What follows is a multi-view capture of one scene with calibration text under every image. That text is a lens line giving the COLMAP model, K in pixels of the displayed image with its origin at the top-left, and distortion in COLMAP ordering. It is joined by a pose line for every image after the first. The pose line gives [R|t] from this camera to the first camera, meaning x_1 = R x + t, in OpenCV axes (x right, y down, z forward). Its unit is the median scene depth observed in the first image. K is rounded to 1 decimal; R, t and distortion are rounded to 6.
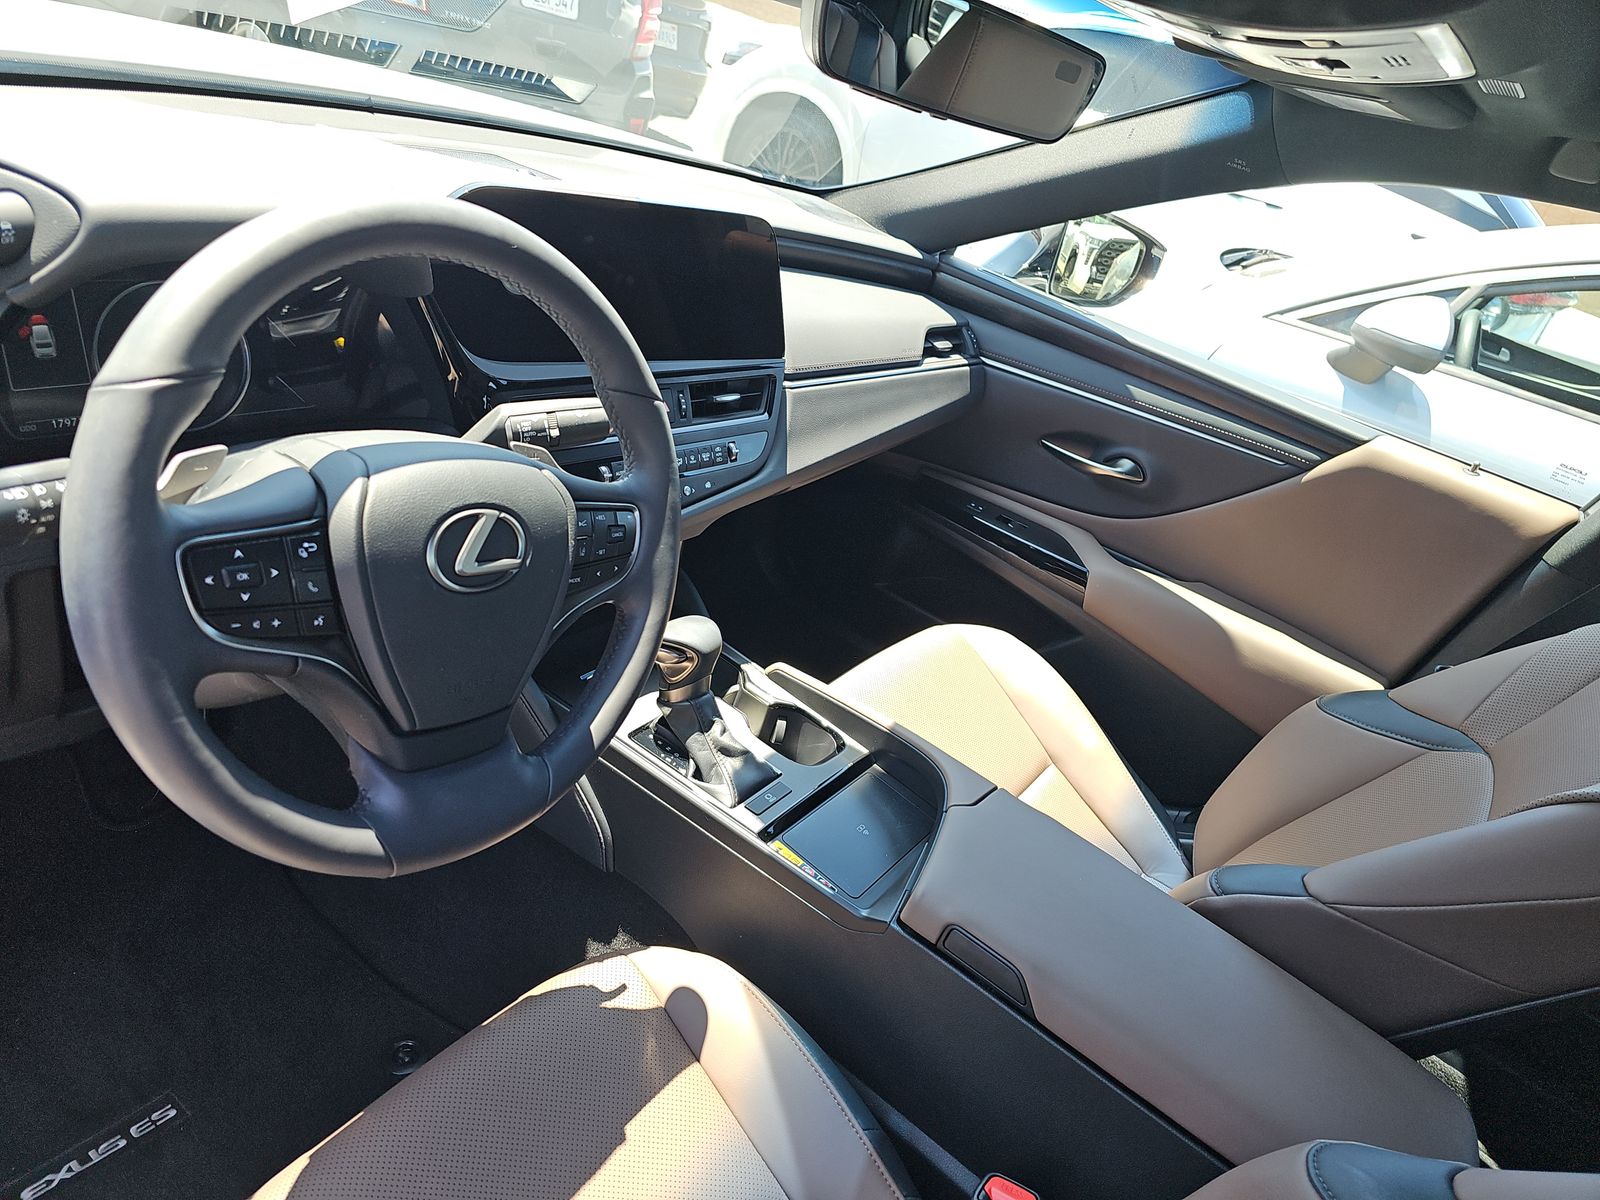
lens RADIAL K [[1043.1, 0, 800.0], [0, 1043.1, 600.0], [0, 0, 1]] dist [0.045637, -0.037484]
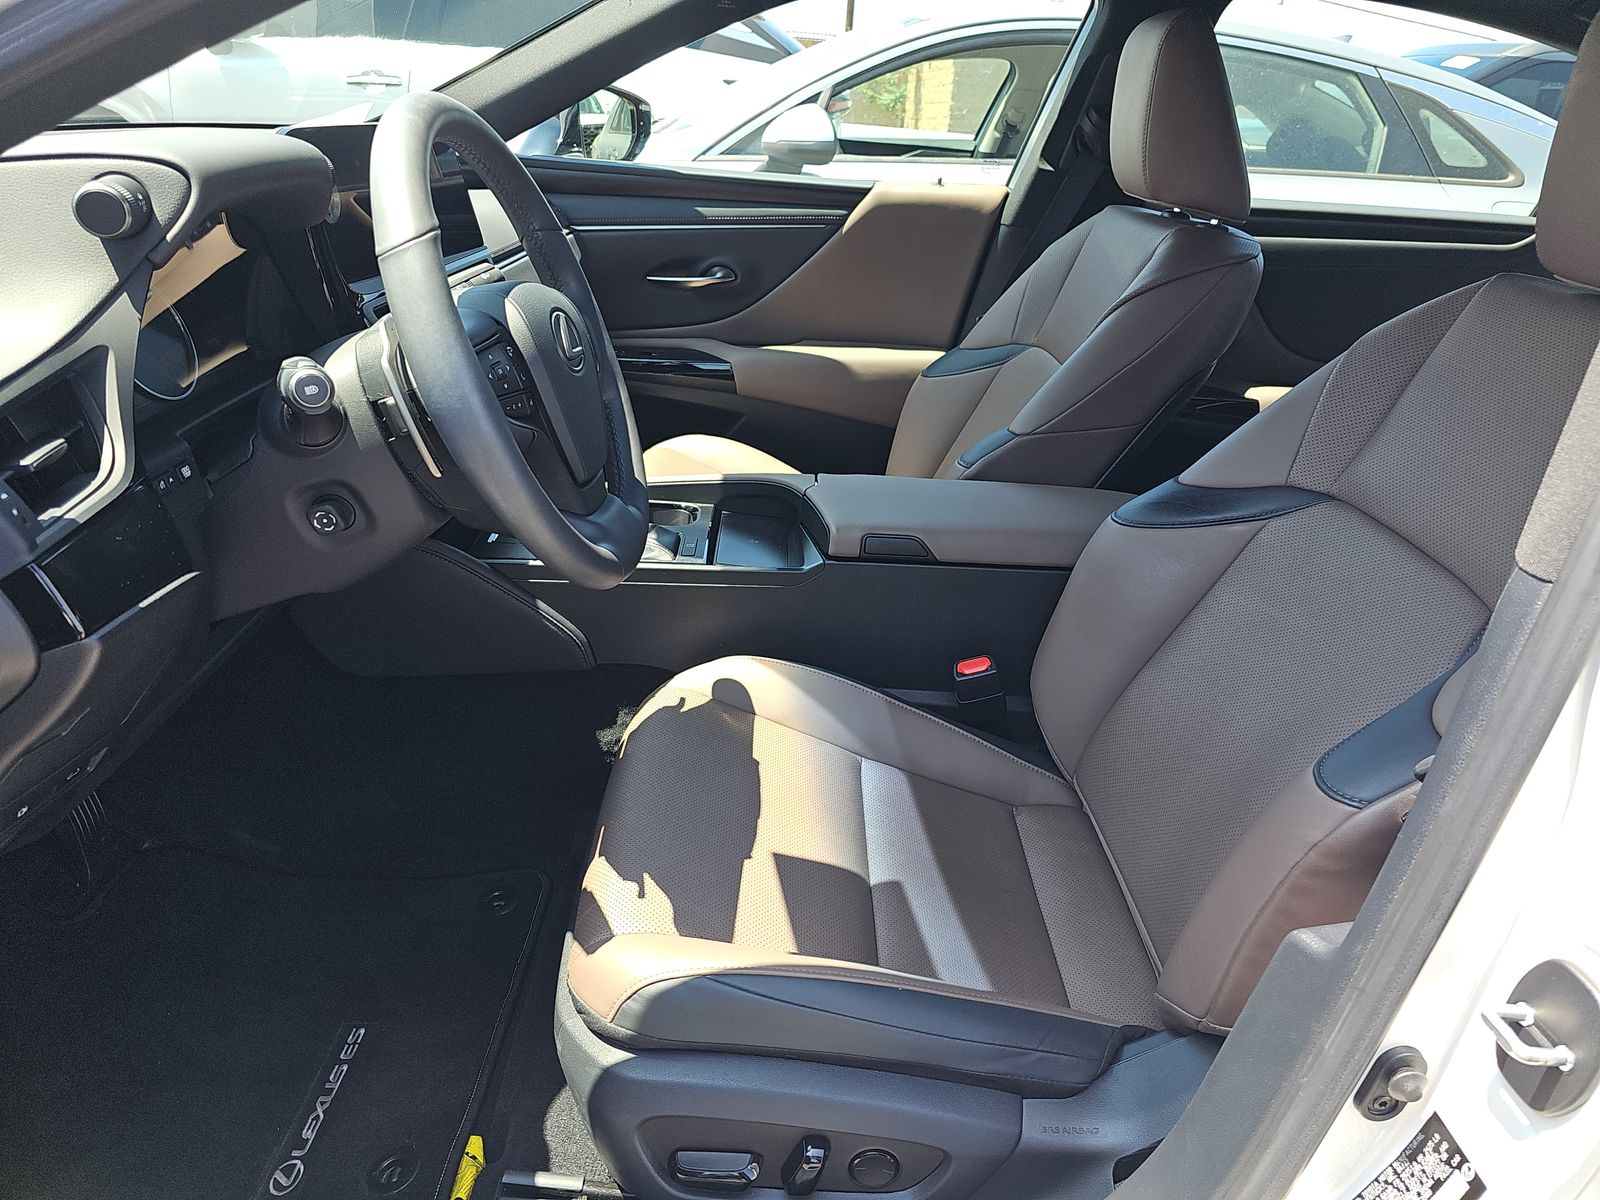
lens RADIAL K [[1043.1, 0, 800.0], [0, 1043.1, 600.0], [0, 0, 1]] dist [0.045637, -0.037484]
pose [[0.787500, -0.450286, 0.420816, -0.490414], [0.427042, 0.890982, 0.154227, 0.107480], [-0.444386, 0.058252, 0.893939, -0.214957]]
